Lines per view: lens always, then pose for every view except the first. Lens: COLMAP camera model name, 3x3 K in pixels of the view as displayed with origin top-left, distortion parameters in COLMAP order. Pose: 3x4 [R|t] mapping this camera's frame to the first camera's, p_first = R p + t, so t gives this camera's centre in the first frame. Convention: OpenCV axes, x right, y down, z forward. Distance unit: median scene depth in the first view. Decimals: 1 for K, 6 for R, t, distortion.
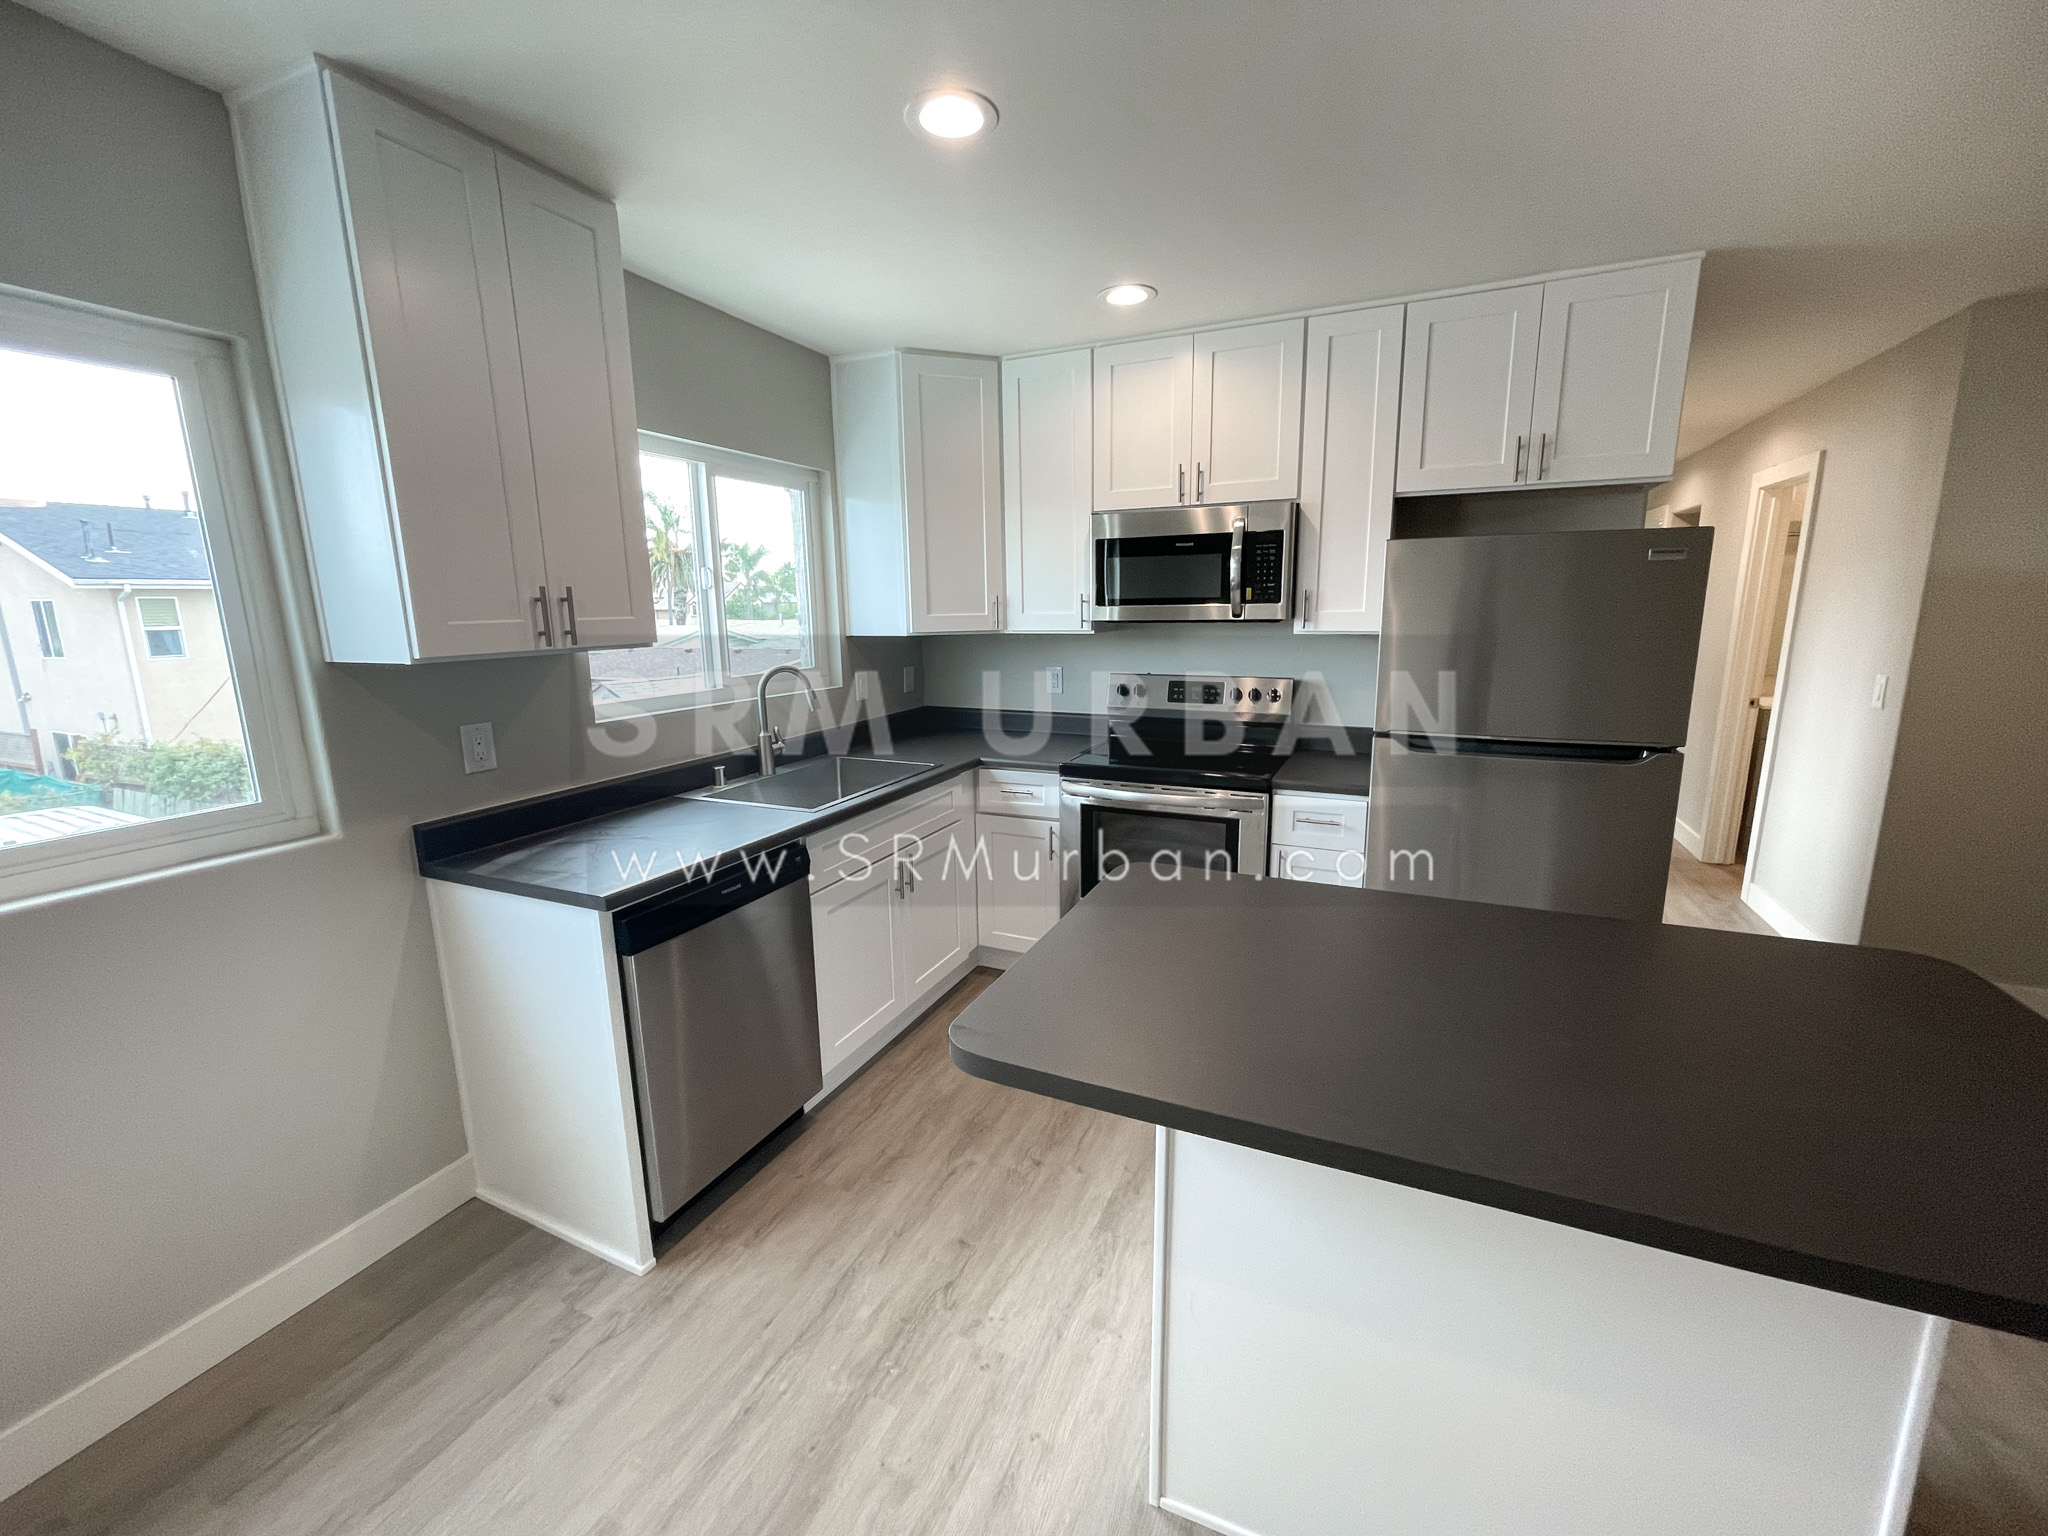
lens RADIAL K [[831.2, 0, 1023.0], [0, 831.2, 759.6], [0, 0, 1]] dist [-0.001251, 0.000829]
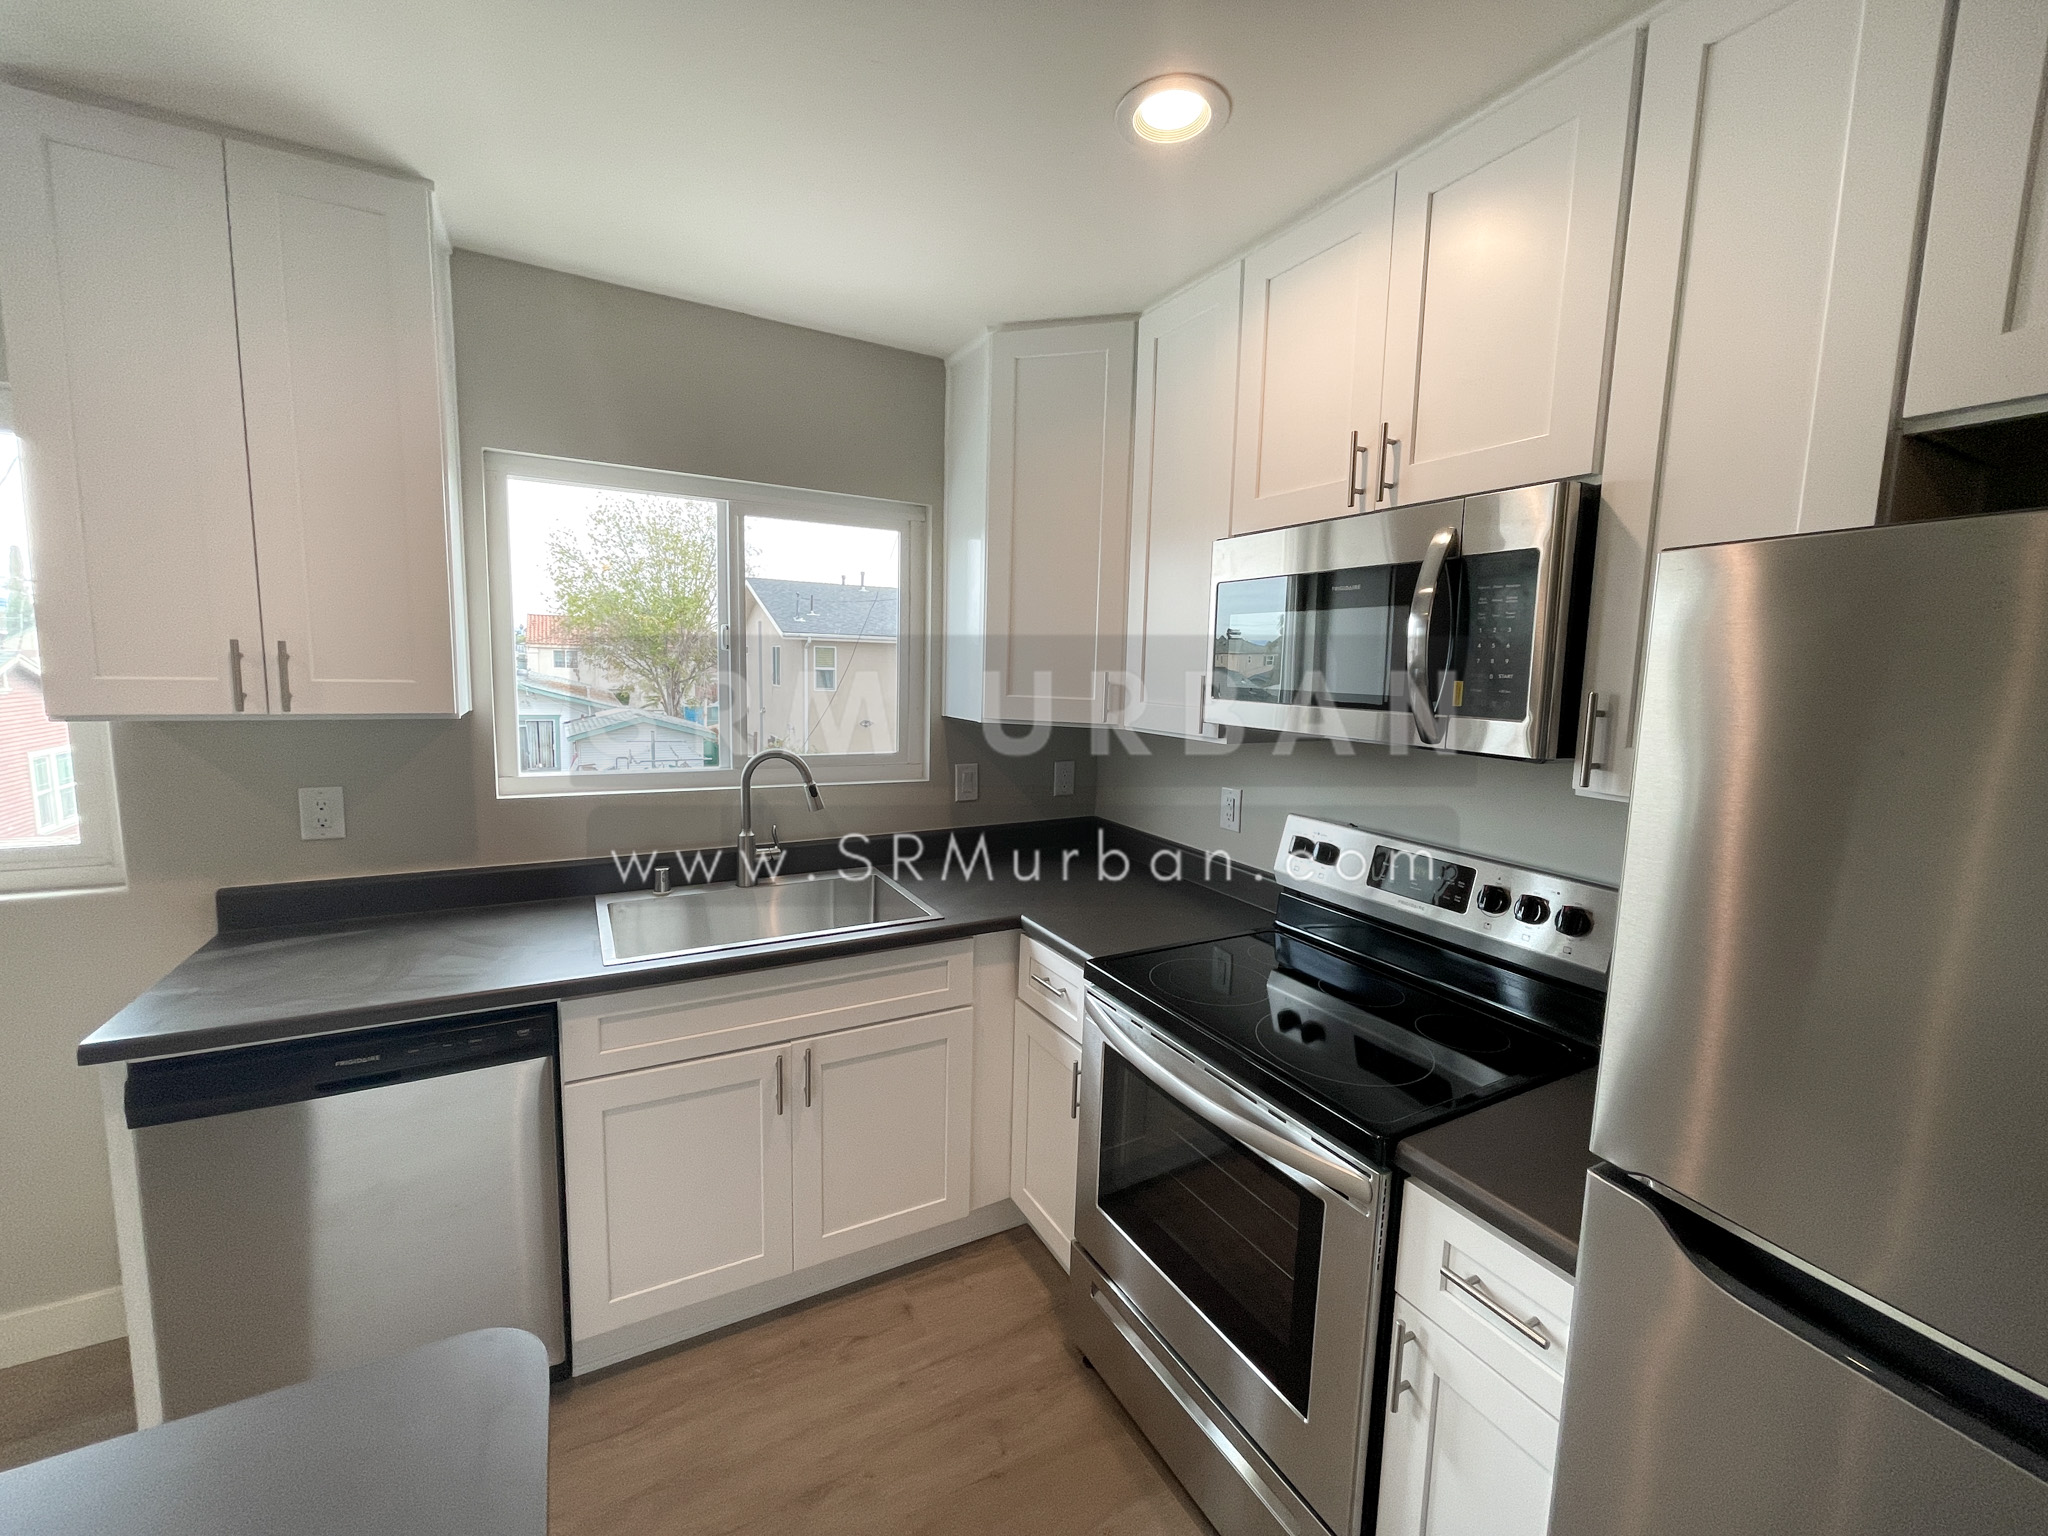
lens RADIAL K [[831.2, 0, 1012.5], [0, 831.2, 757.1], [0, 0, 1]] dist [-0.001251, 0.000829]
pose [[0.796105, 0.103765, -0.596197, 0.355369], [-0.150120, 0.988258, -0.028455, -0.118708], [0.586243, 0.112154, 0.802334, 0.512339]]
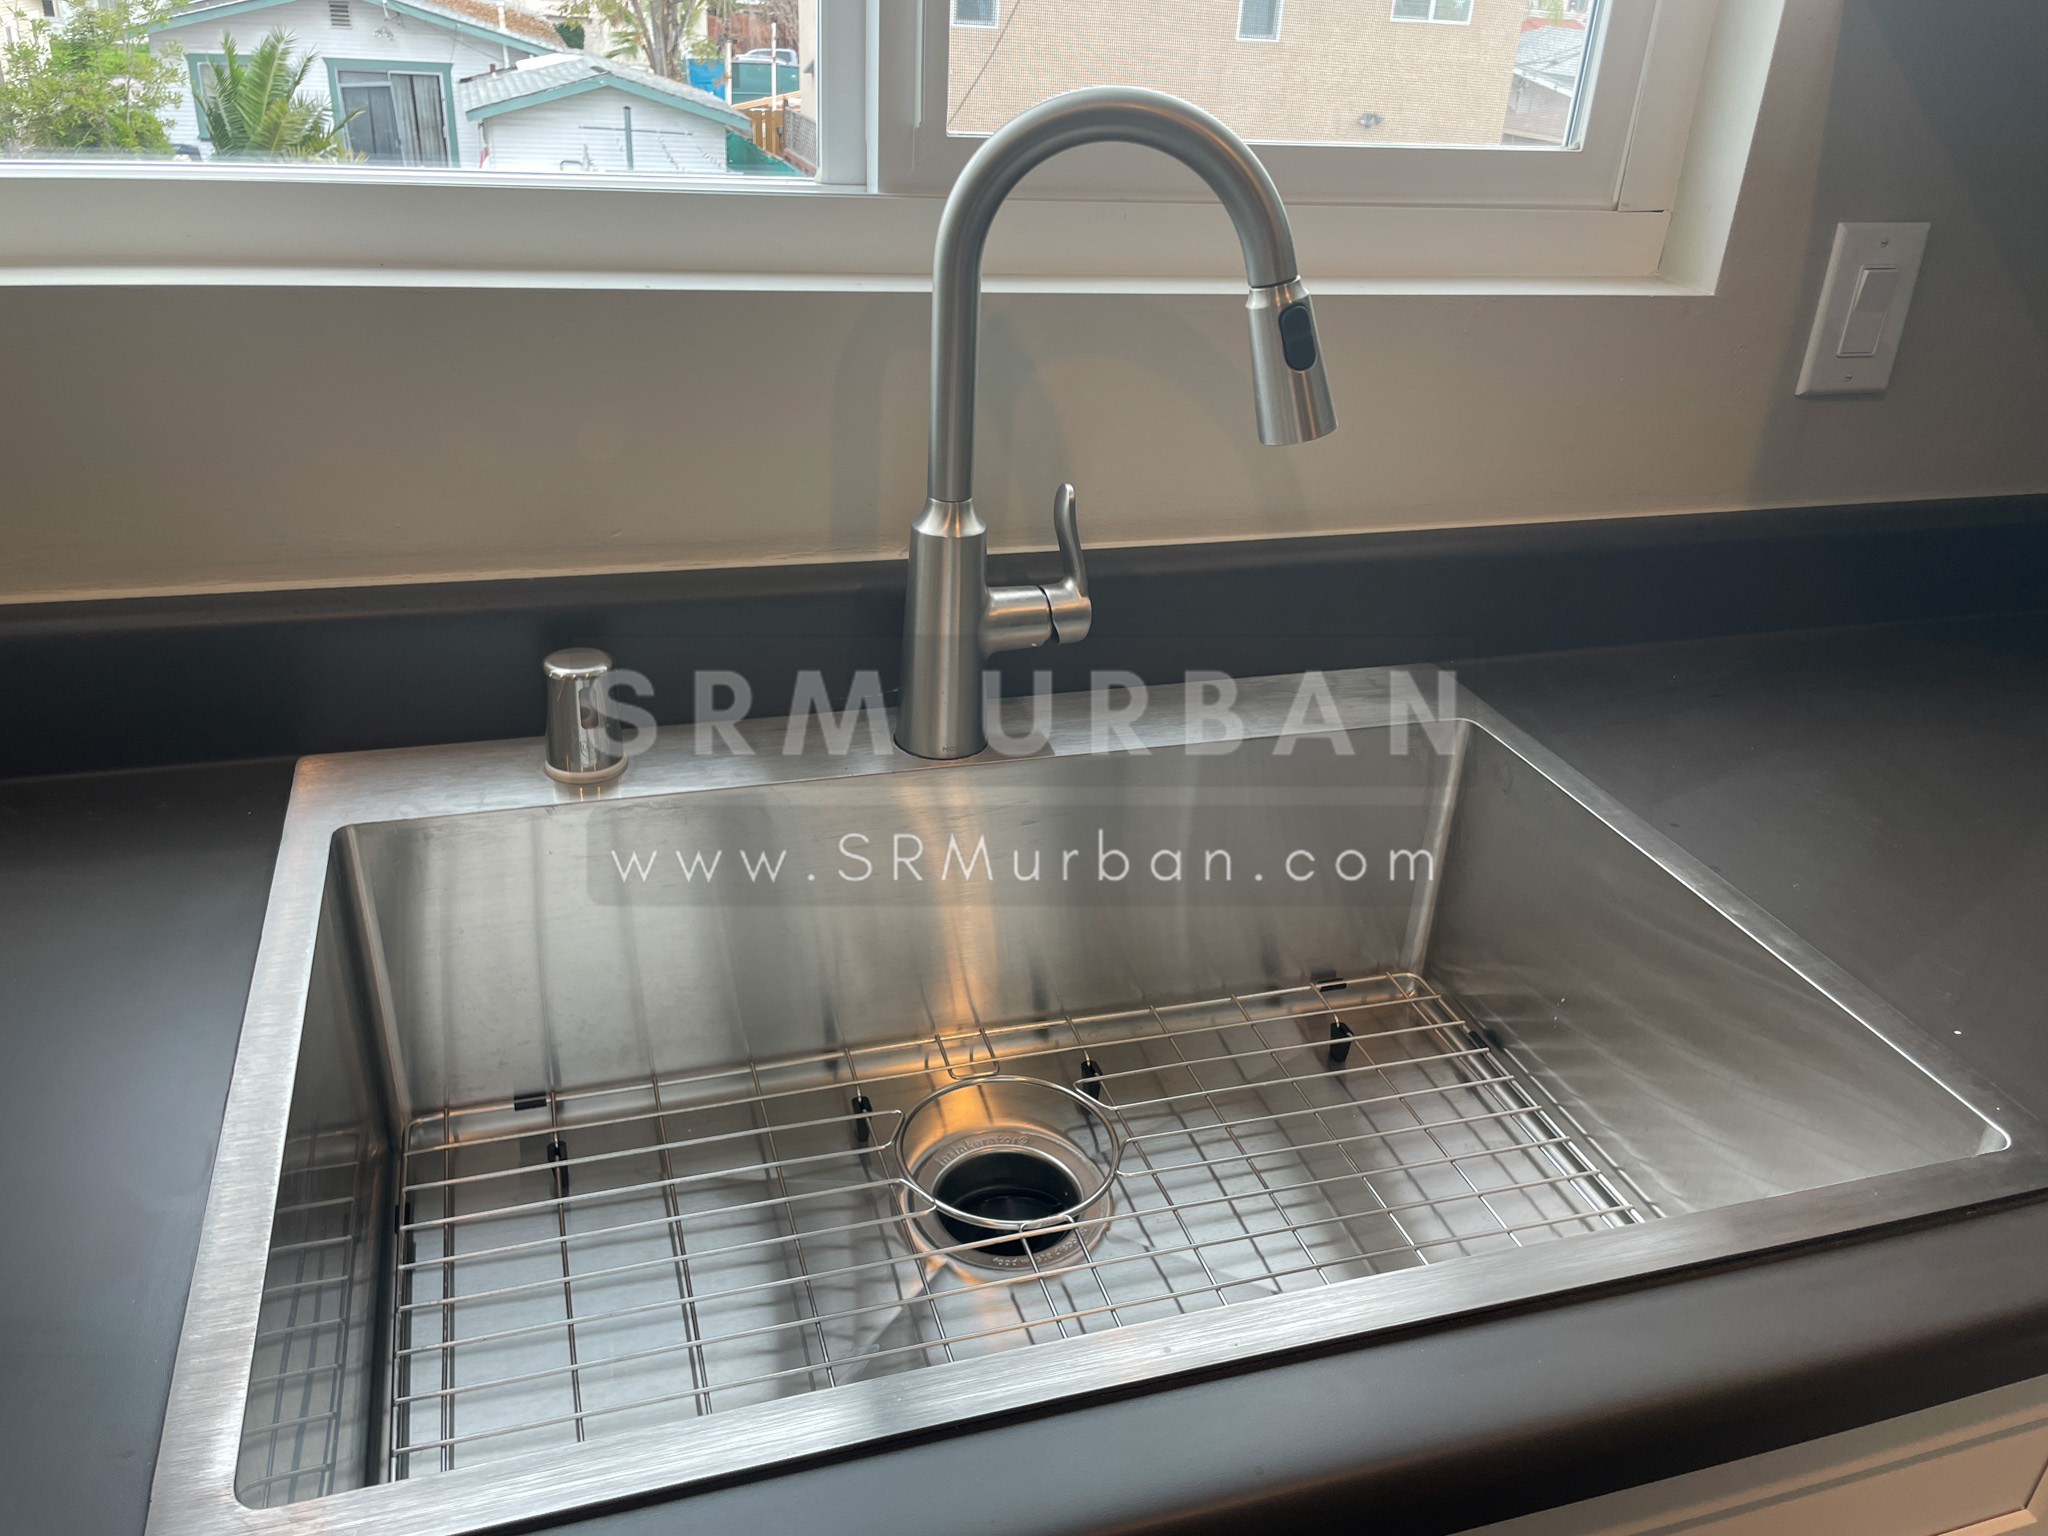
lens RADIAL K [[1602.5, 0, 1030.4], [0, 1602.5, 766.6], [0, 0, 1]] dist [0.009731, 0.003043]
pose [[0.671099, 0.375997, -0.638946, -0.076729], [-0.198239, 0.921476, 0.334040, -0.096674], [0.714372, -0.097510, 0.692939, 0.790916]]
